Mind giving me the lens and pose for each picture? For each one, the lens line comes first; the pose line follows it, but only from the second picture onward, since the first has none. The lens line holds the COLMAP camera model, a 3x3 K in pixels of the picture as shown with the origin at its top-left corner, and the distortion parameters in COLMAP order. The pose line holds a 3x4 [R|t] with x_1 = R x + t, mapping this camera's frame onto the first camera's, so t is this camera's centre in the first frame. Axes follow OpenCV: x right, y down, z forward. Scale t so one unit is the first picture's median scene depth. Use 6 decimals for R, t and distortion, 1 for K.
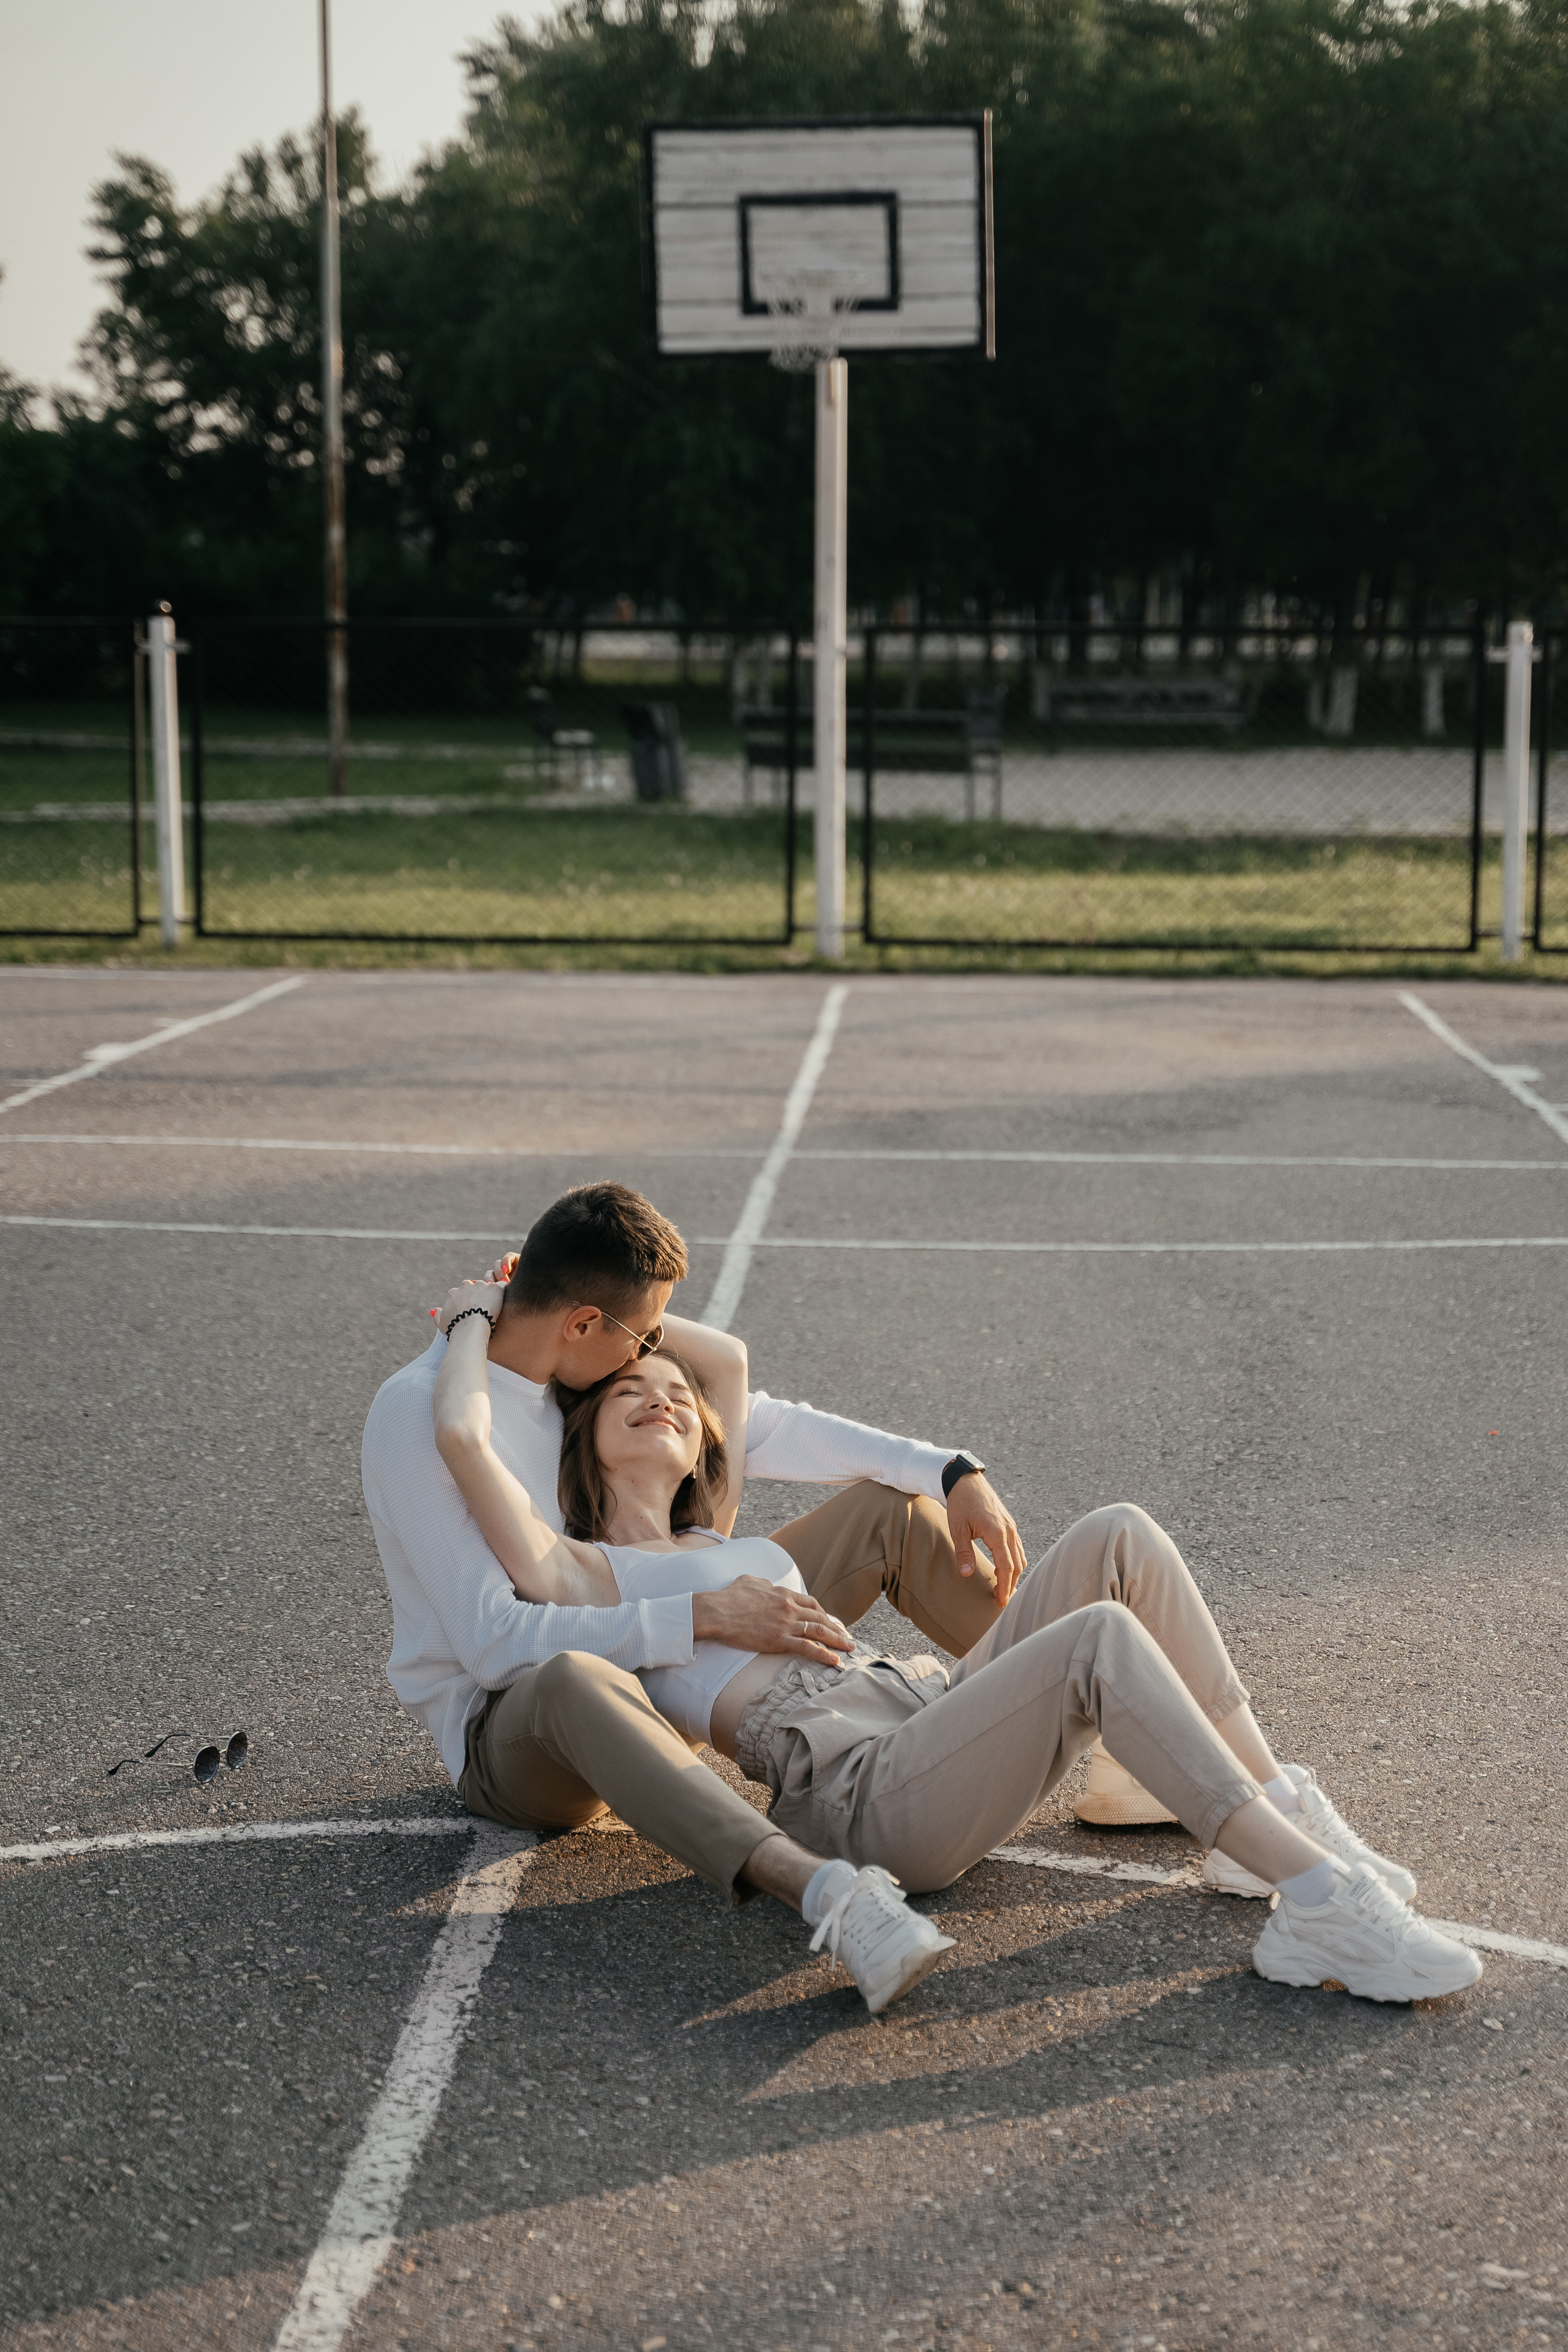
lens RADIAL K [[3978.7, 0, 784.0], [0, 3978.7, 1176.0], [0, 0, 1]] dist [0.026990, -0.132453]
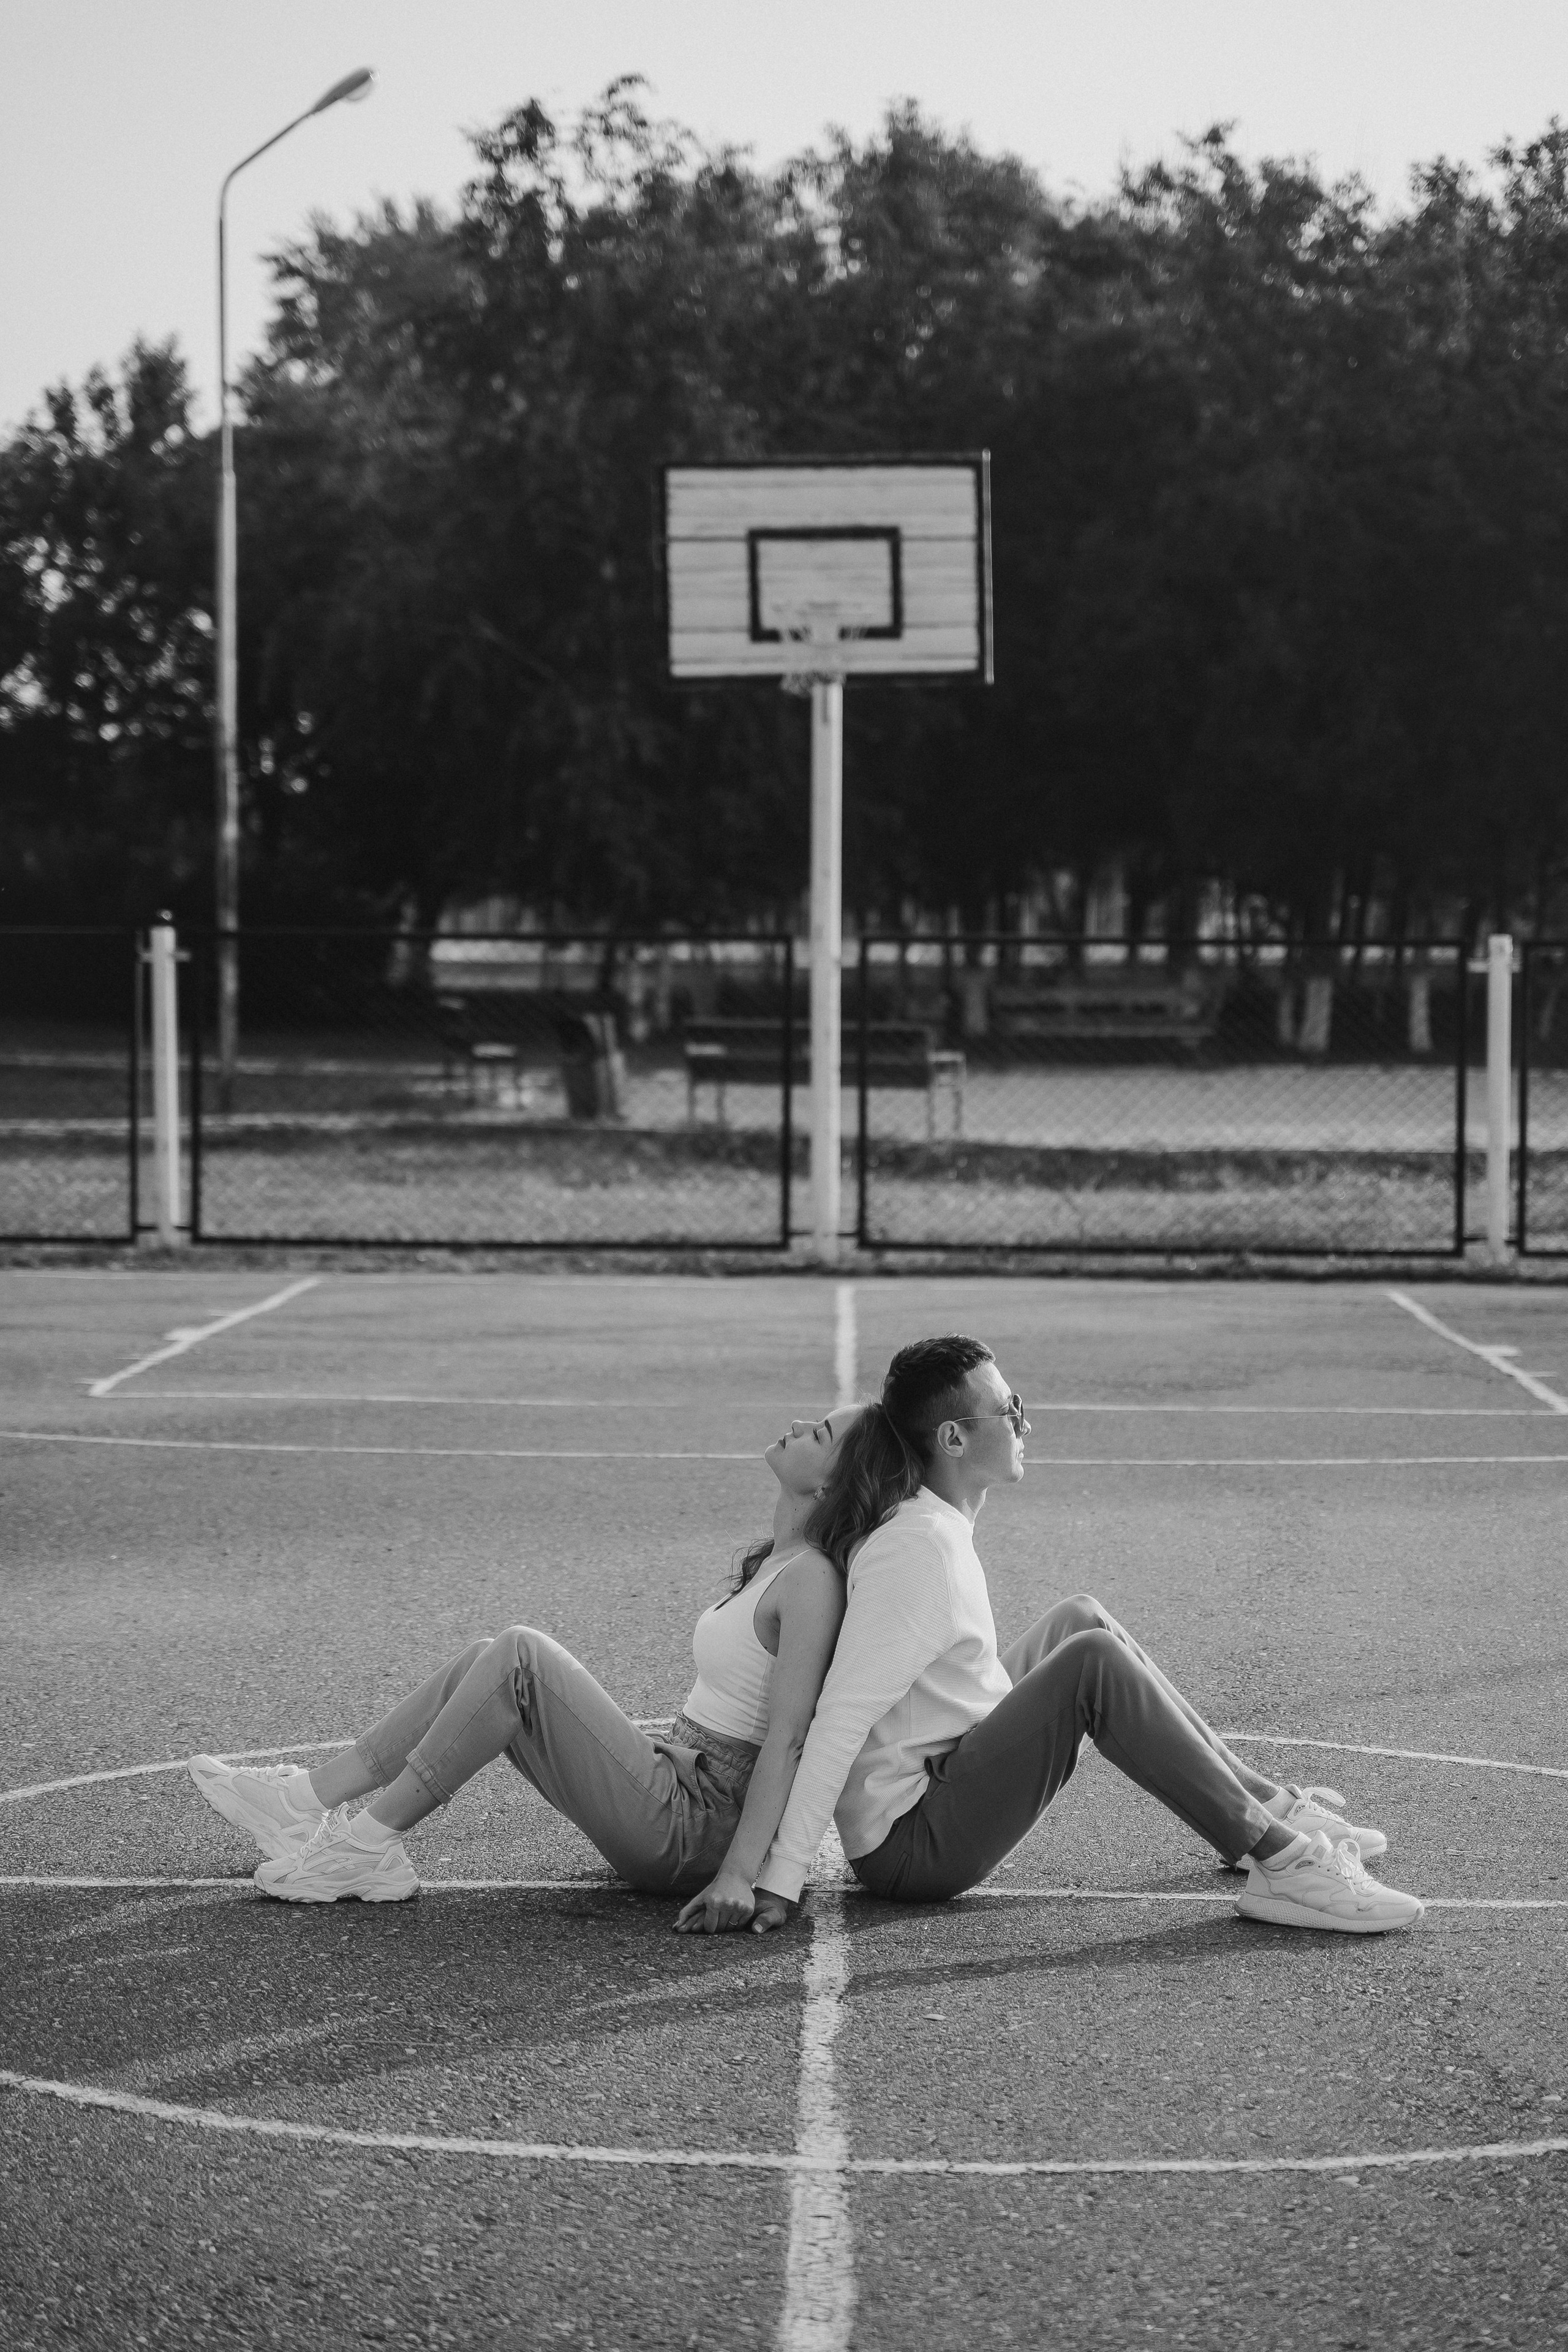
lens RADIAL K [[4985.1, 0, 784.0], [0, 4985.1, 1176.0], [0, 0, 1]] dist [-0.002567, 0.019062]
pose [[0.999438, -0.000143, 0.033515, -0.025550], [0.003034, 0.996270, -0.086236, 0.019996], [-0.033378, 0.086289, 0.995711, -0.160943]]
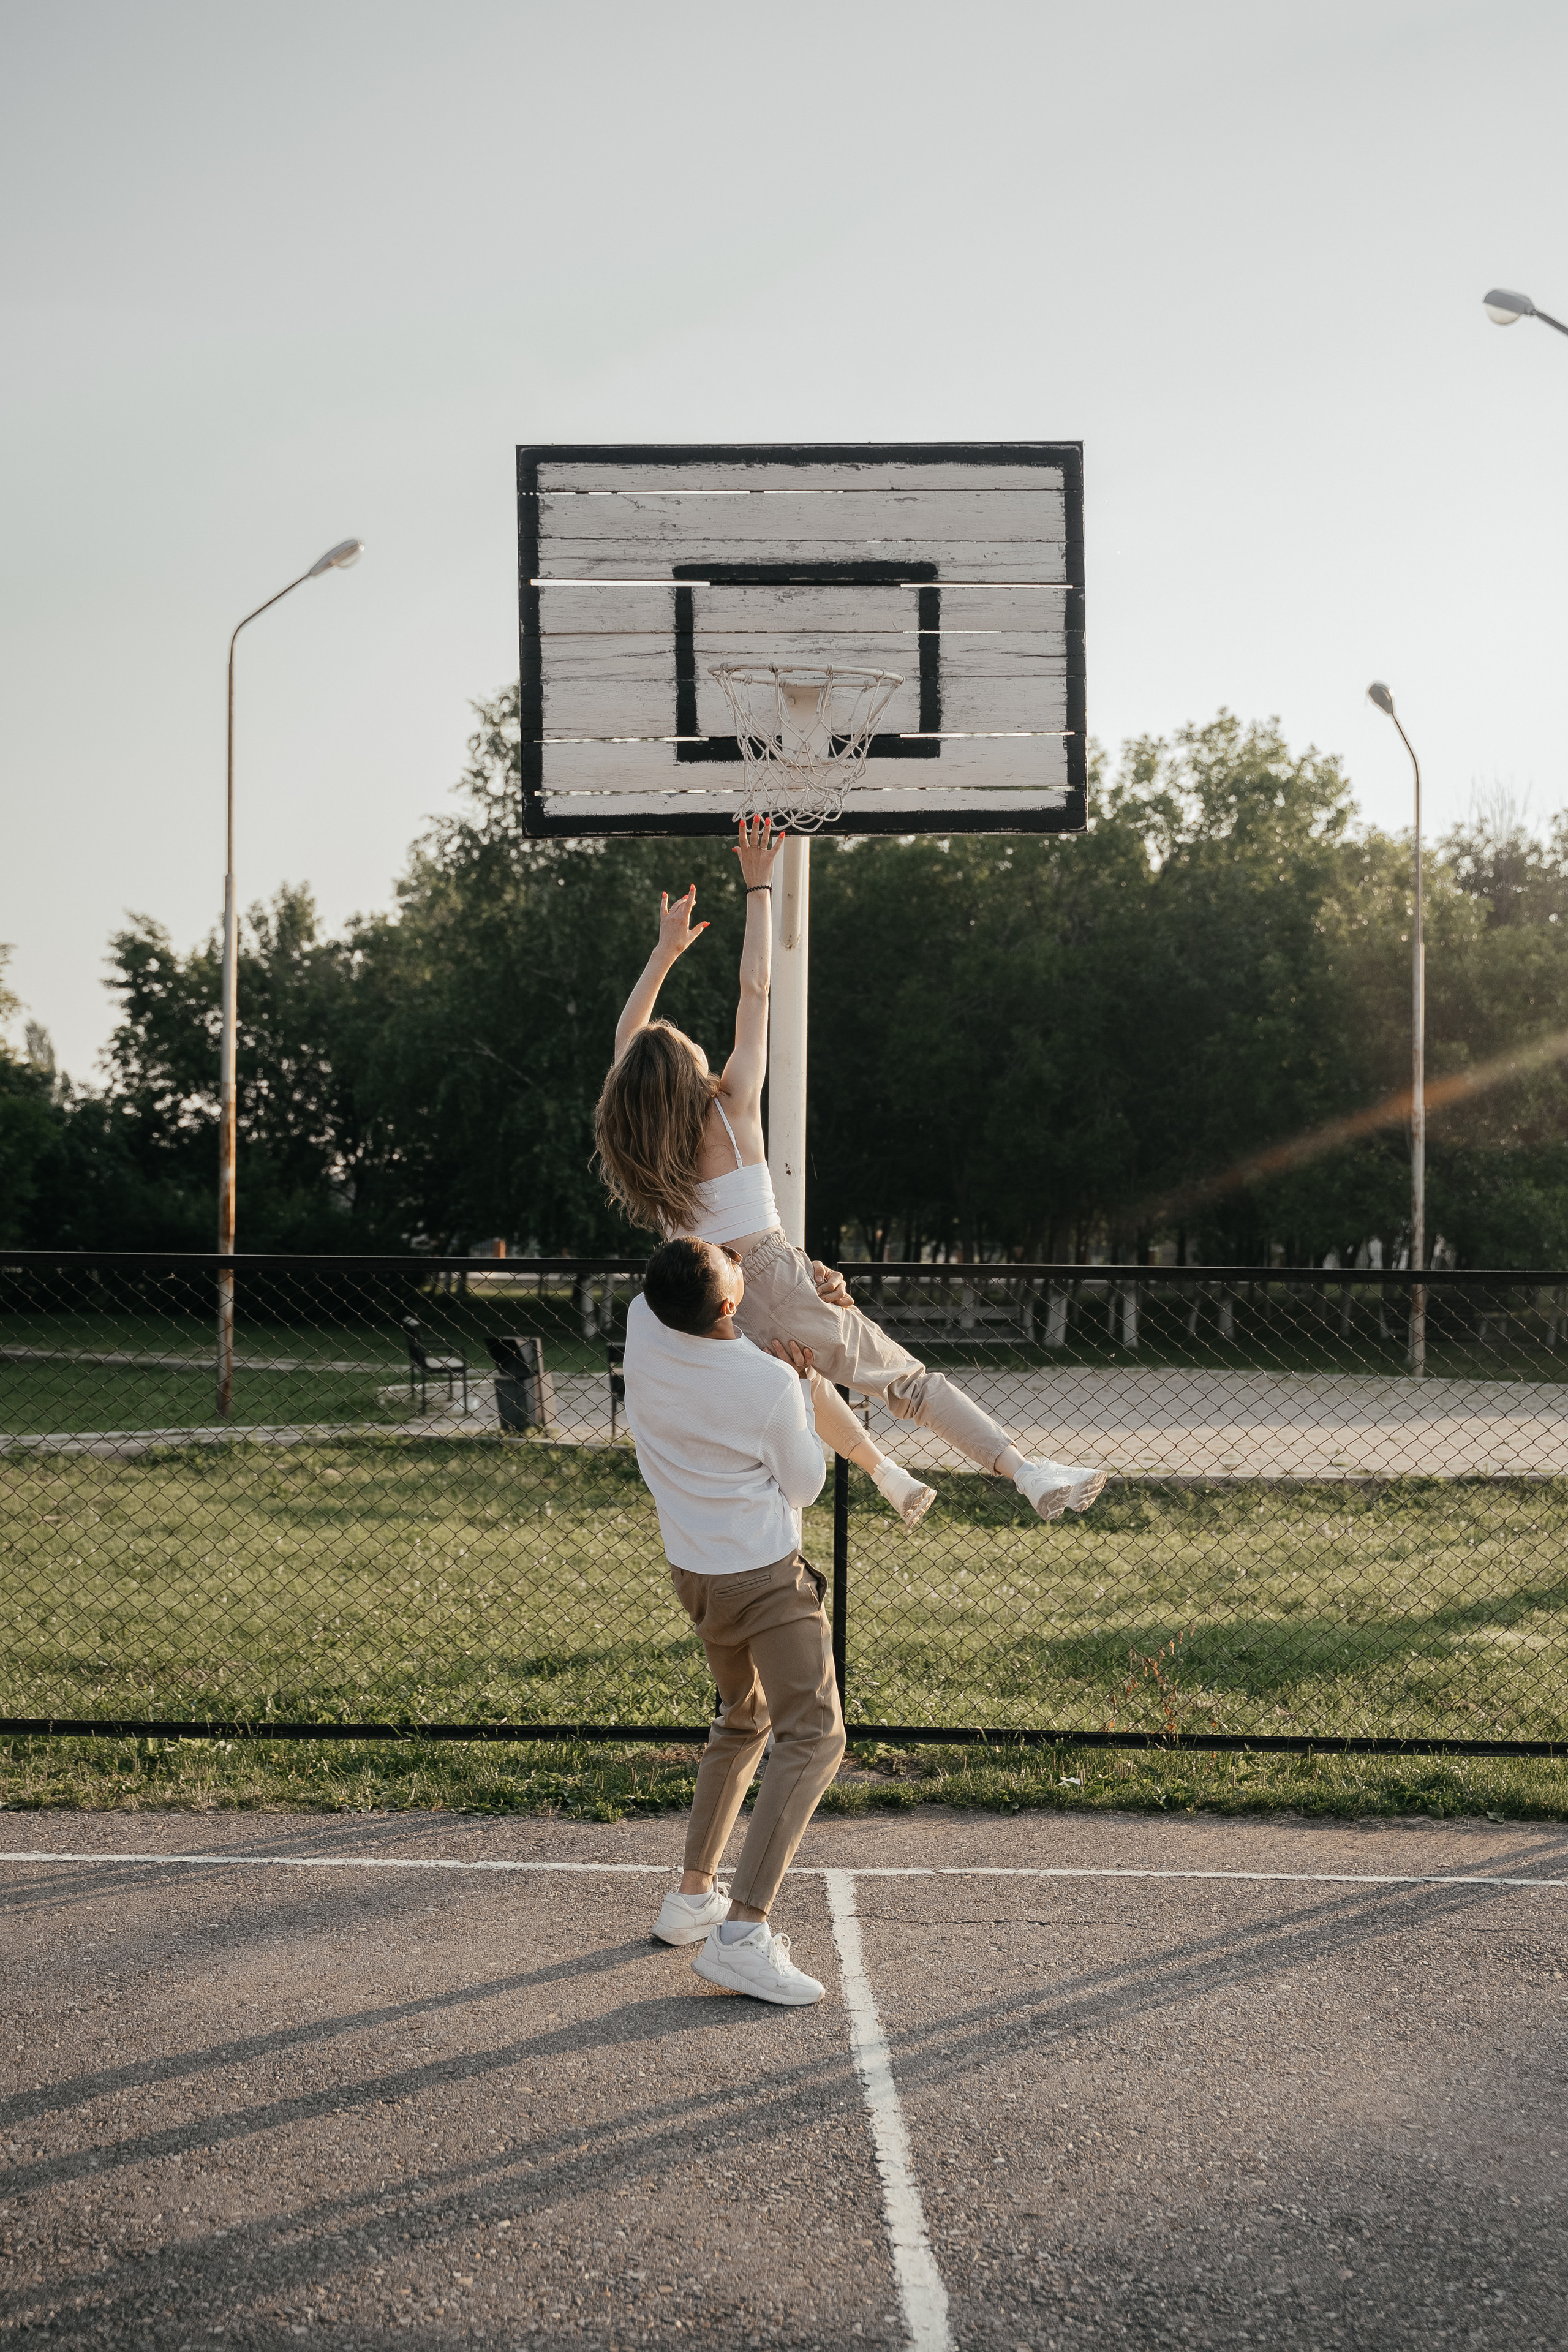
lens RADIAL K [[2500.6, 0, 784.0], [0, 2500.6, 1176.0], [0, 0, 1]] dist [-0.001835, -0.002140]
pose [[0.997290, 0.009377, 0.072975, -0.012250], [0.003127, 0.985548, -0.169368, -0.049697], [-0.073508, 0.169137, 0.982847, 0.355311]]
